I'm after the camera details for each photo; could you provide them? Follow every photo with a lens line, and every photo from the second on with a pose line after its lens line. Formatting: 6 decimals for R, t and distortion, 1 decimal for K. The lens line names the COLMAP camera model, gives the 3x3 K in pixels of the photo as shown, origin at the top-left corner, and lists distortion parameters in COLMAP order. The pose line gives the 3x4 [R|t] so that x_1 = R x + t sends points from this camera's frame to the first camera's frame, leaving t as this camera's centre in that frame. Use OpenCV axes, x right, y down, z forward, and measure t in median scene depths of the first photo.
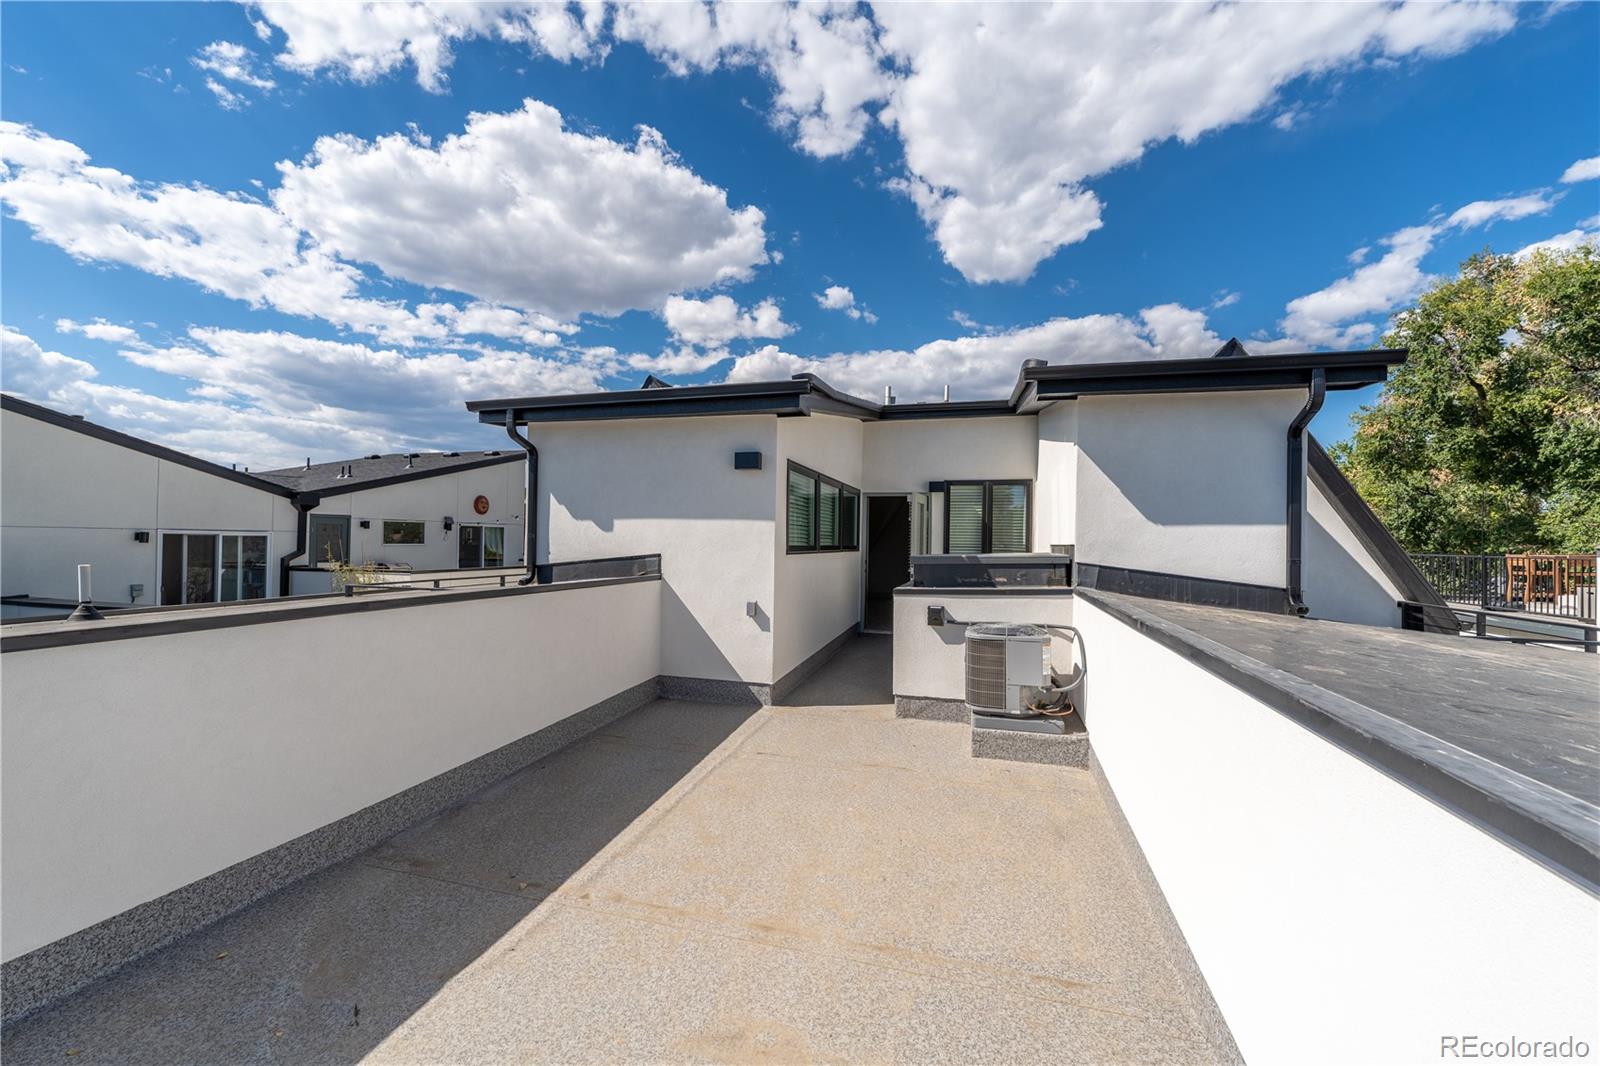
lens RADIAL K [[636.2, 0, 800.0], [0, 636.2, 533.0], [0, 0, 1]] dist [-0.000410, -0.000034]
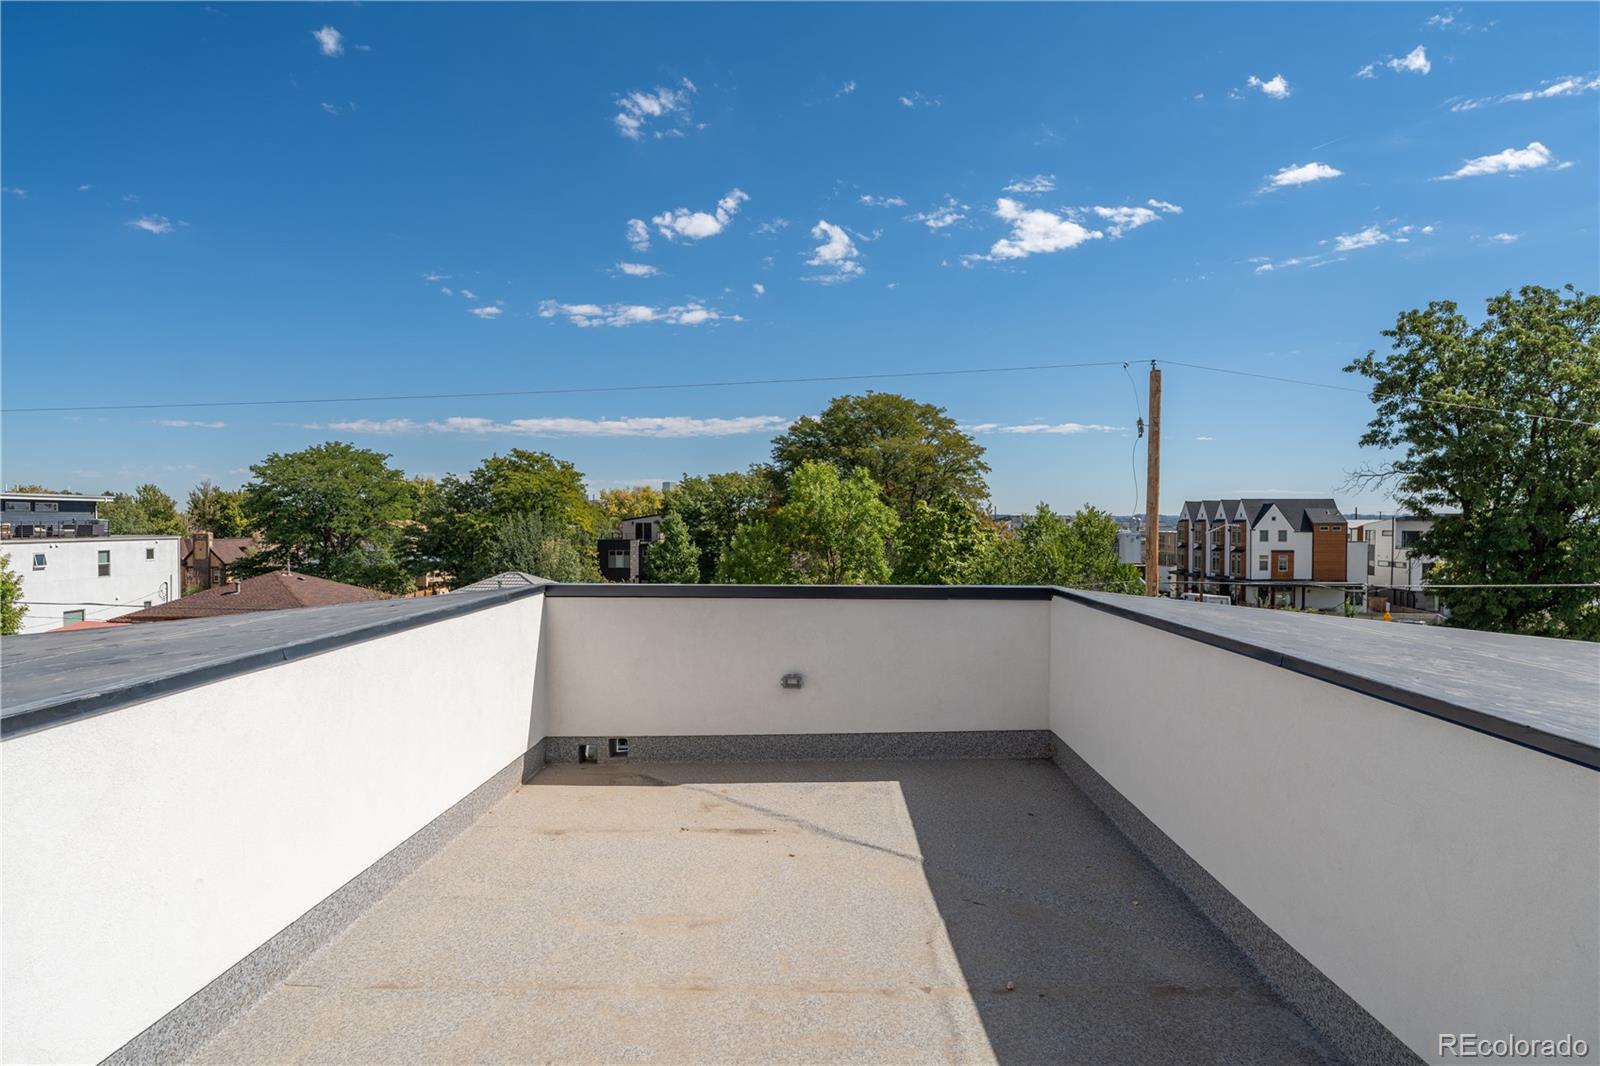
lens RADIAL K [[940.3, 0, 798.2], [0, 940.3, 559.8], [0, 0, 1]] dist [0.000814, 0.000681]
pose [[-0.966448, -0.007168, -0.256762, 0.146856], [-0.016108, 0.999334, 0.032732, -0.028333], [0.256356, 0.035770, -0.965920, 2.157846]]
